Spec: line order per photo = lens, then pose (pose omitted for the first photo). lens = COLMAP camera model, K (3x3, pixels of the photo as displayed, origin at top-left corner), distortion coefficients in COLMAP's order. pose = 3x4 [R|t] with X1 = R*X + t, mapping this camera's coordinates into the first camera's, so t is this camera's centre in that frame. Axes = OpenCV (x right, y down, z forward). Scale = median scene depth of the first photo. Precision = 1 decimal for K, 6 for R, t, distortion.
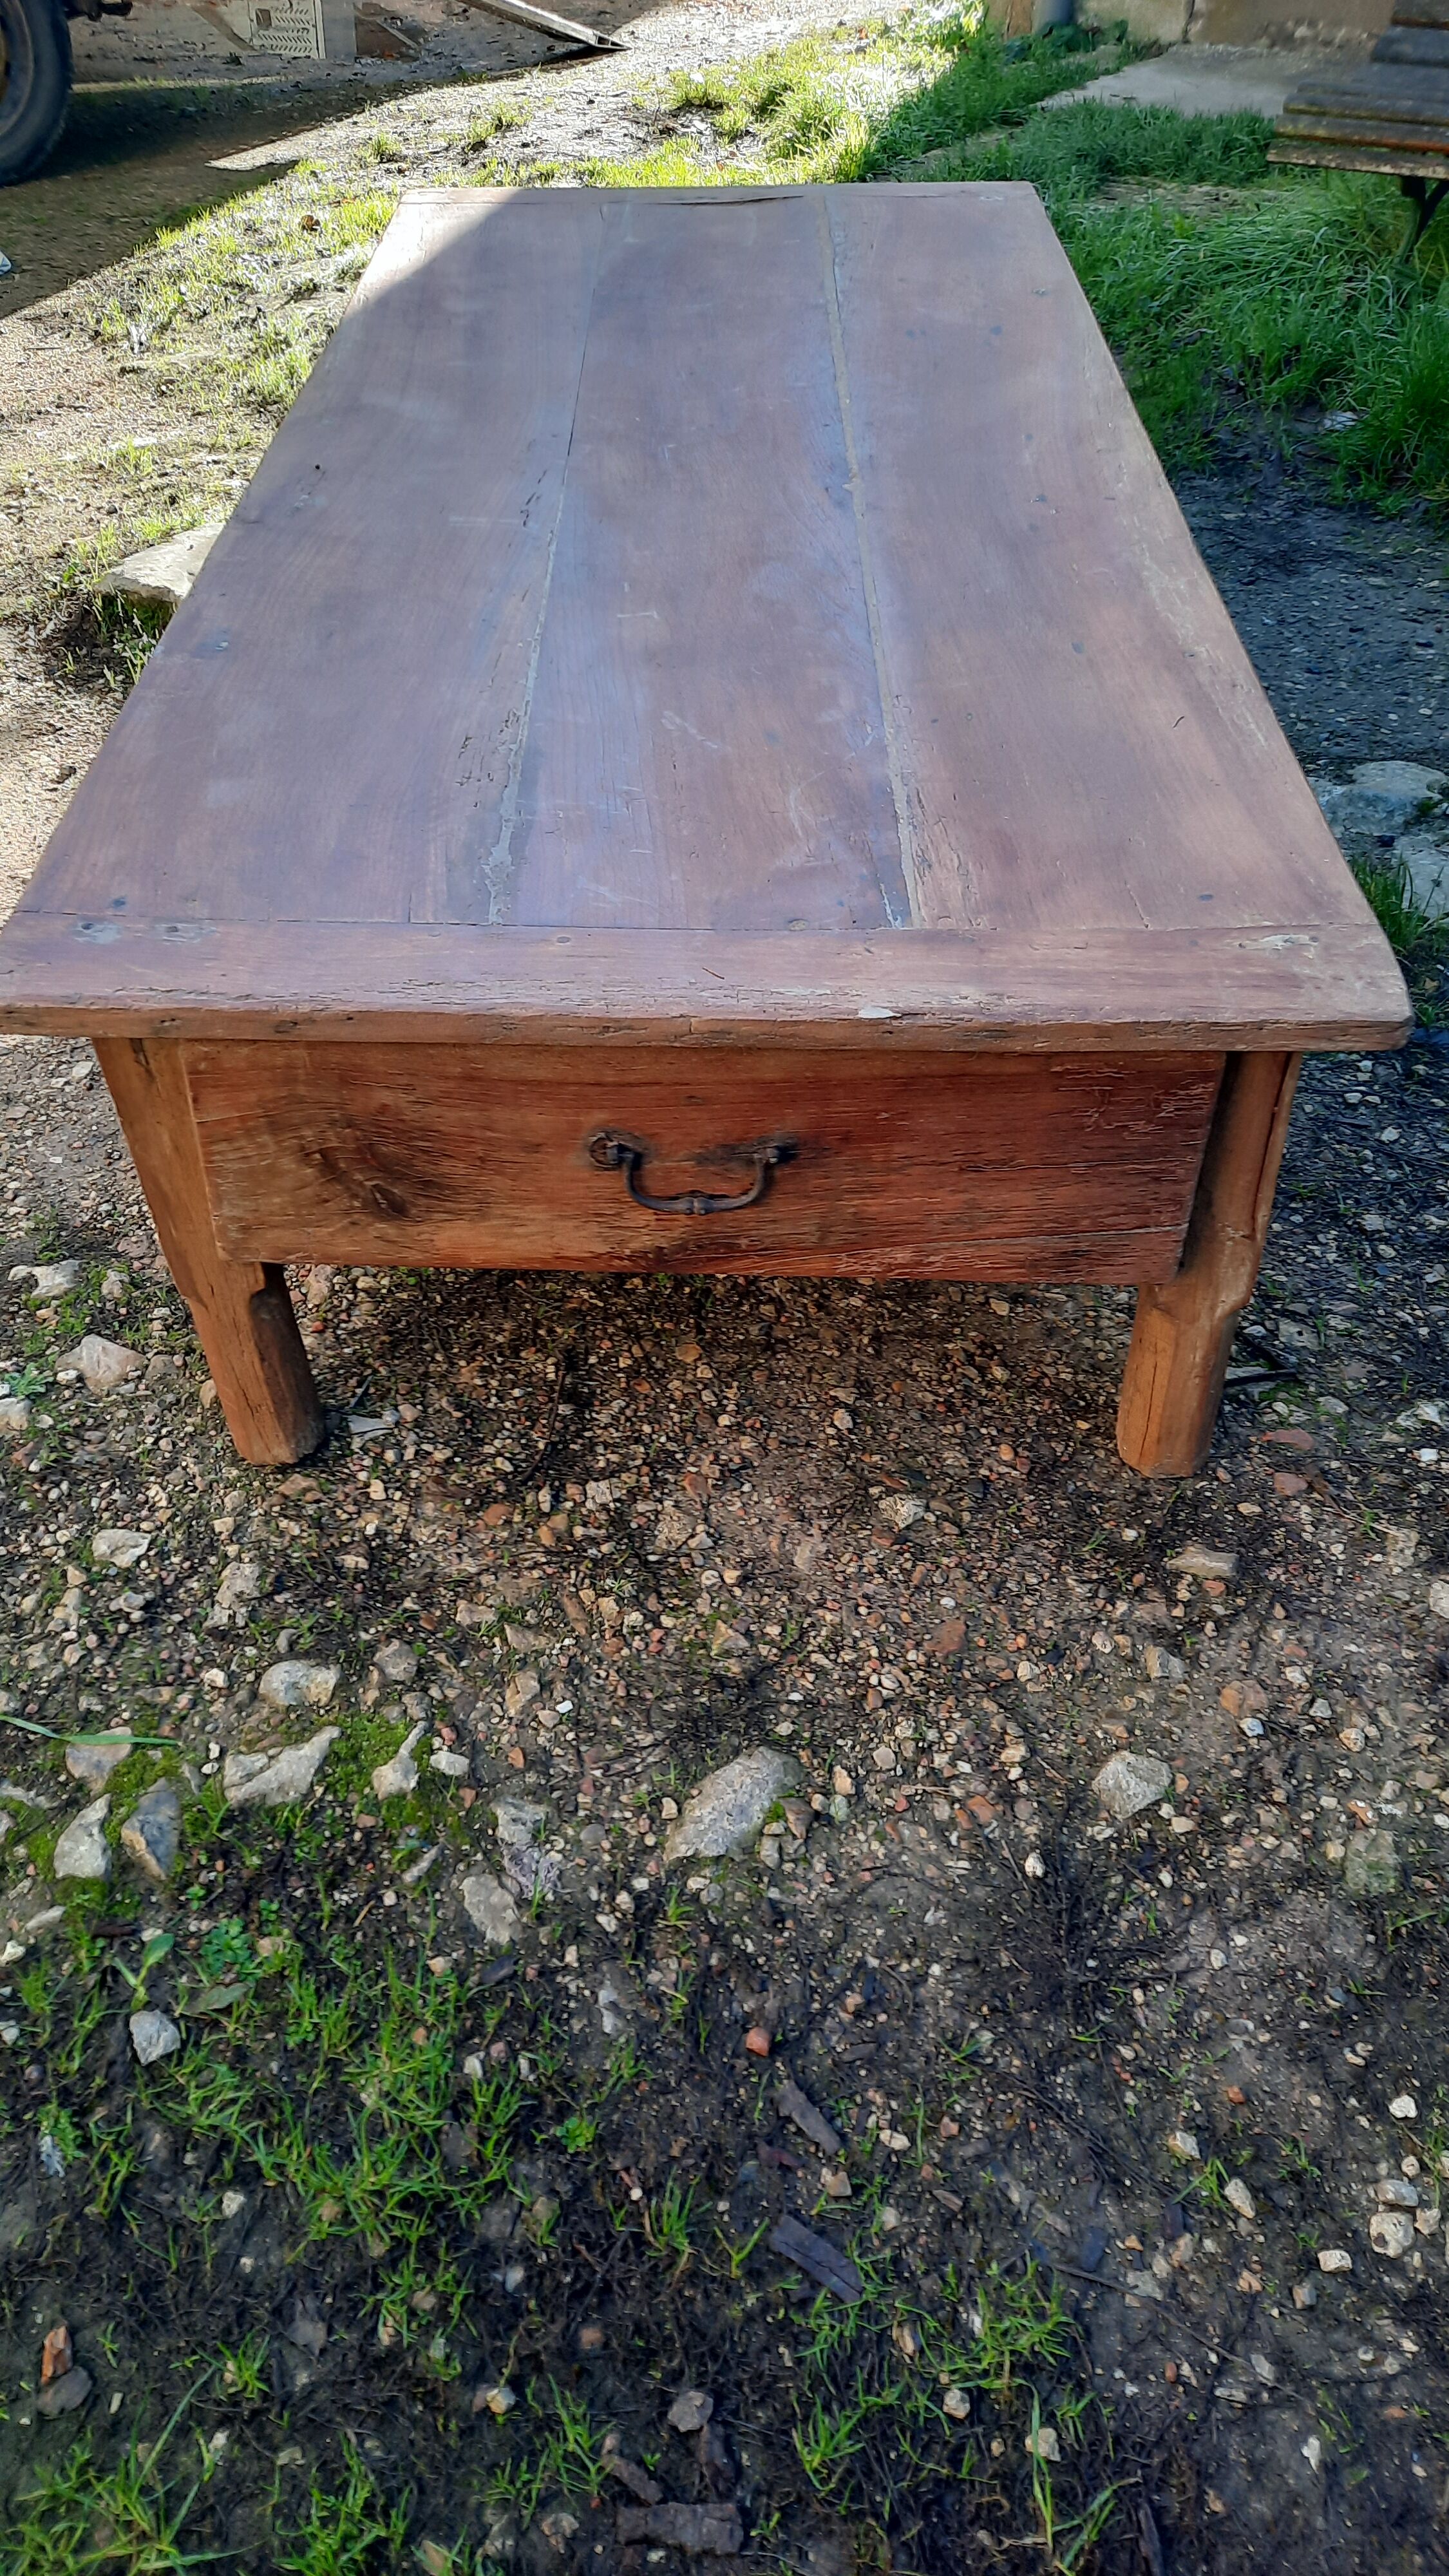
lens RADIAL K [[1901.7, 0, 732.7], [0, 1901.7, 1351.3], [0, 0, 1]] dist [0.041885, -0.051589]
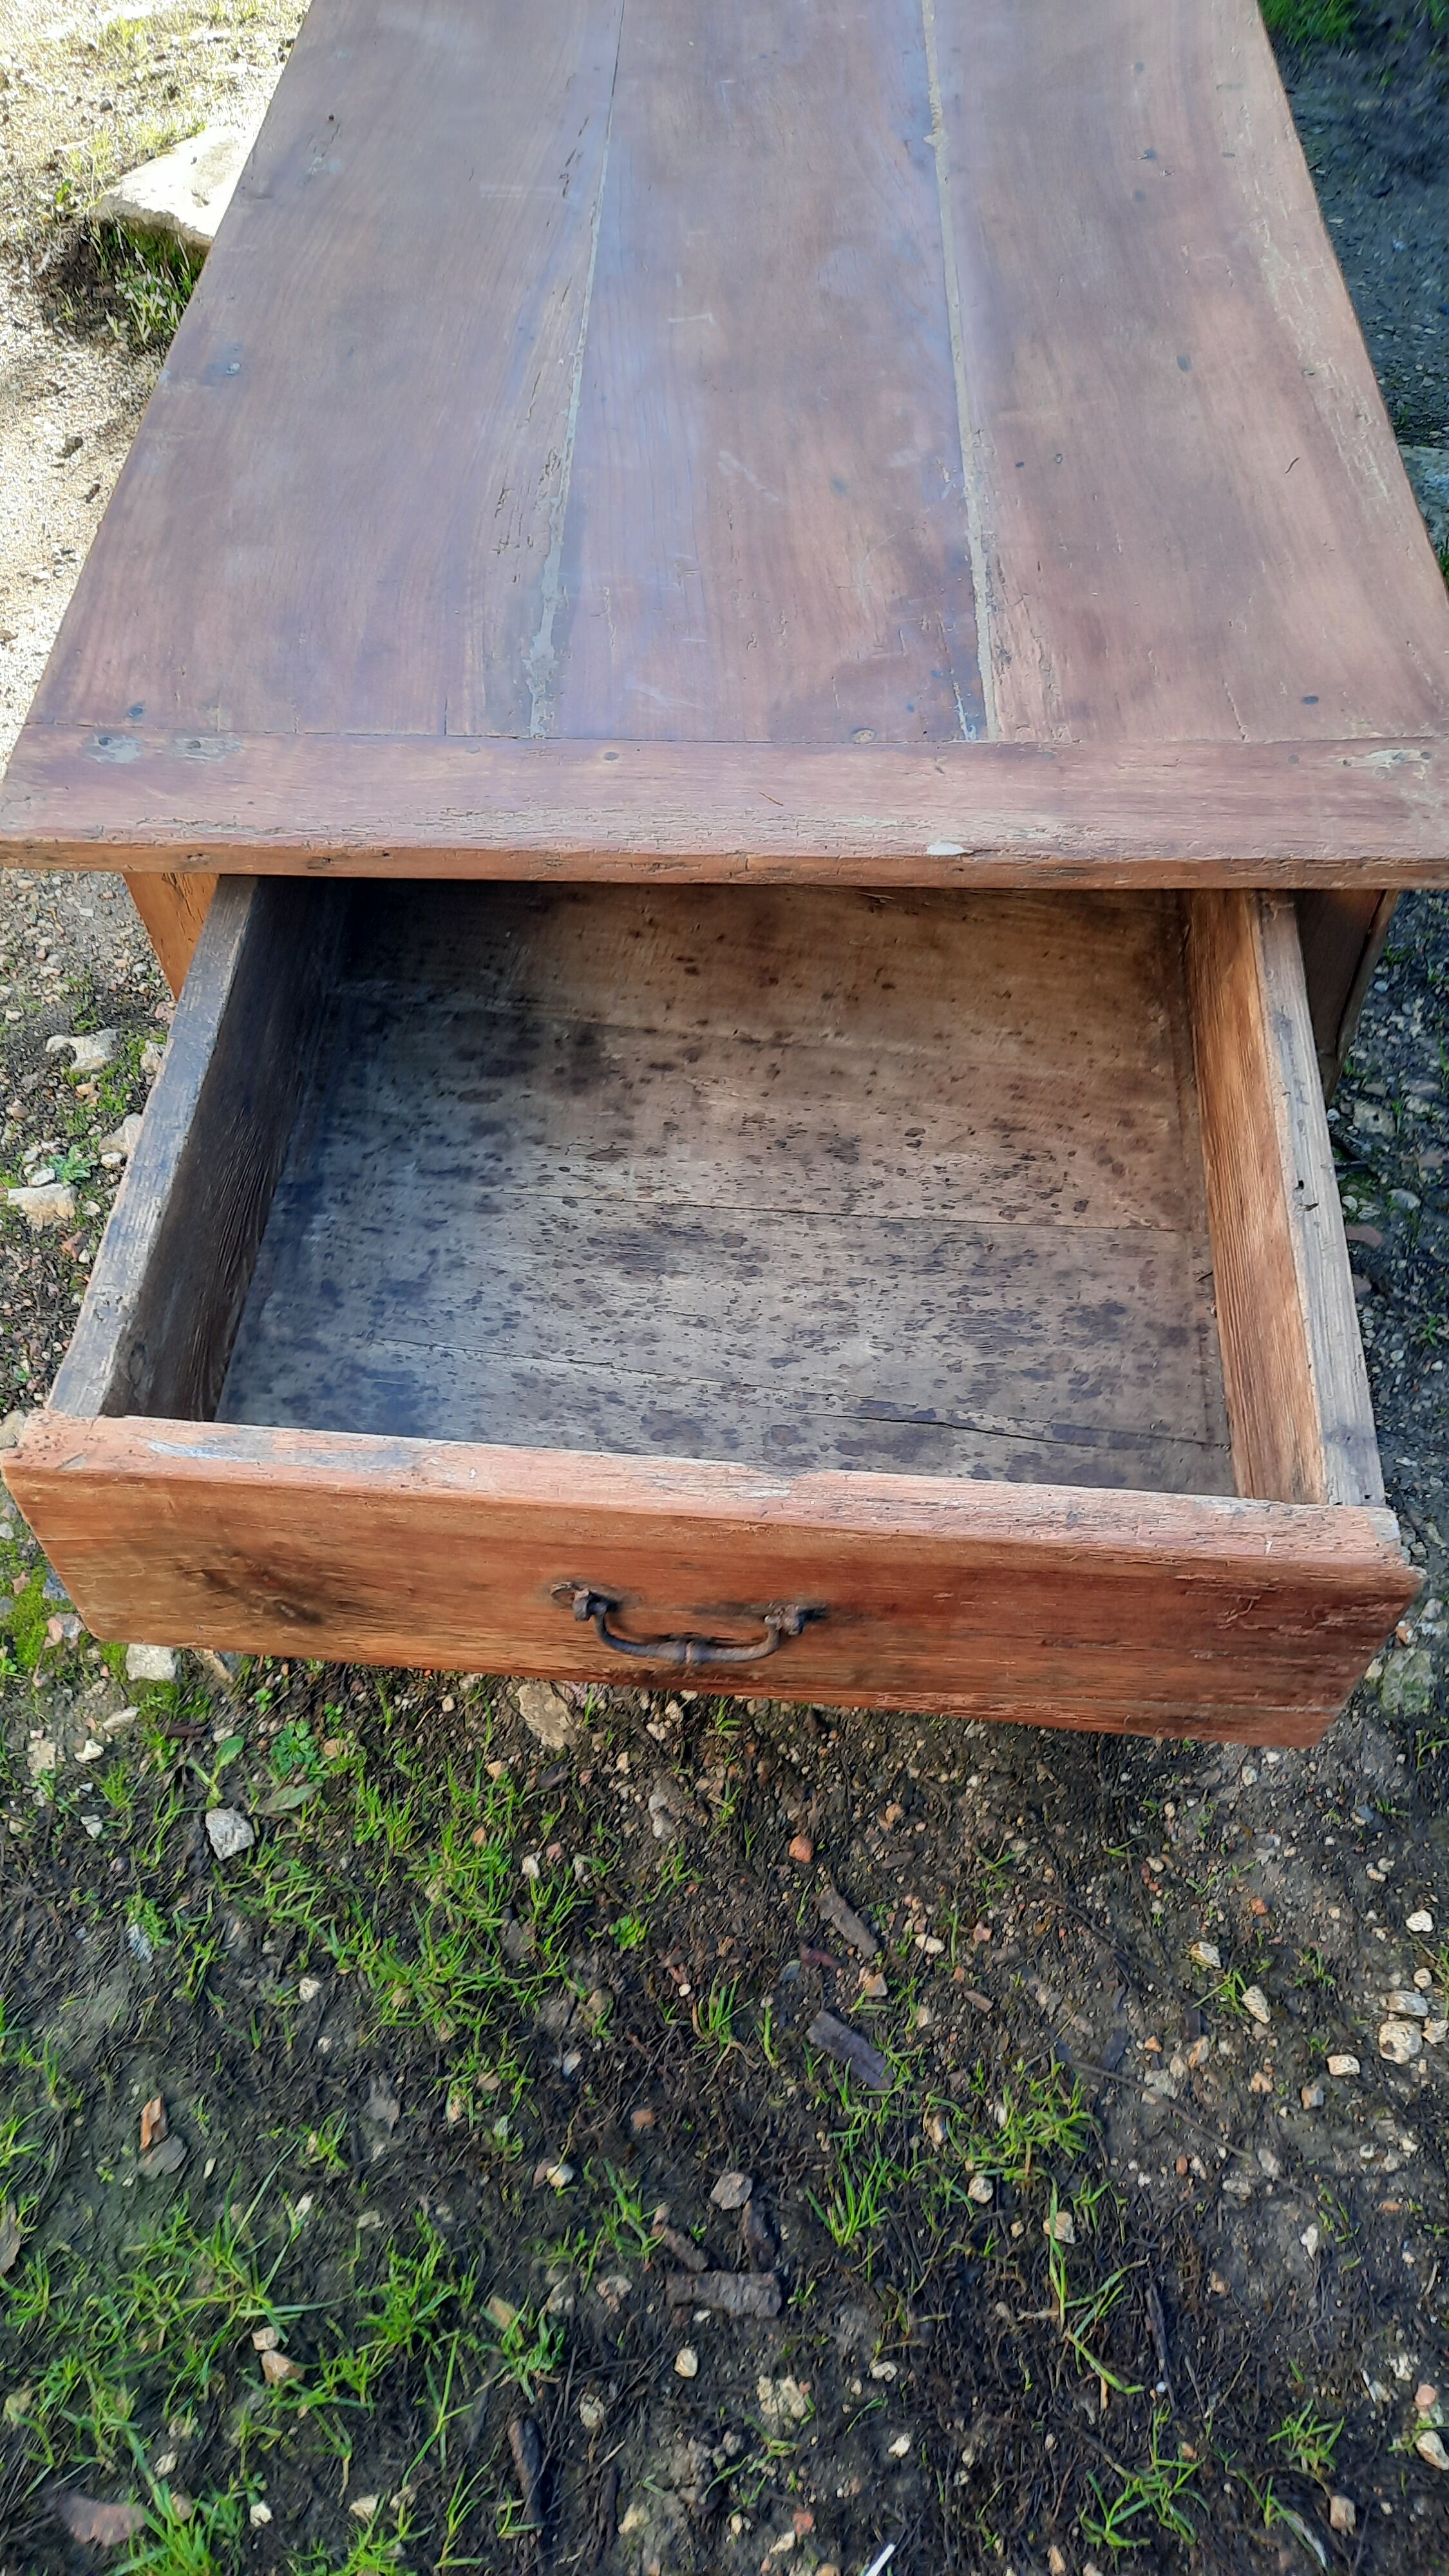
lens RADIAL K [[1901.7, 0, 717.1], [0, 1901.7, 1300.3], [0, 0, 1]] dist [0.041885, -0.051589]
pose [[0.999416, 0.013295, -0.031487, -0.003836], [-0.006685, 0.979486, 0.201402, -0.140335], [0.033519, -0.201074, 0.979002, 0.034750]]
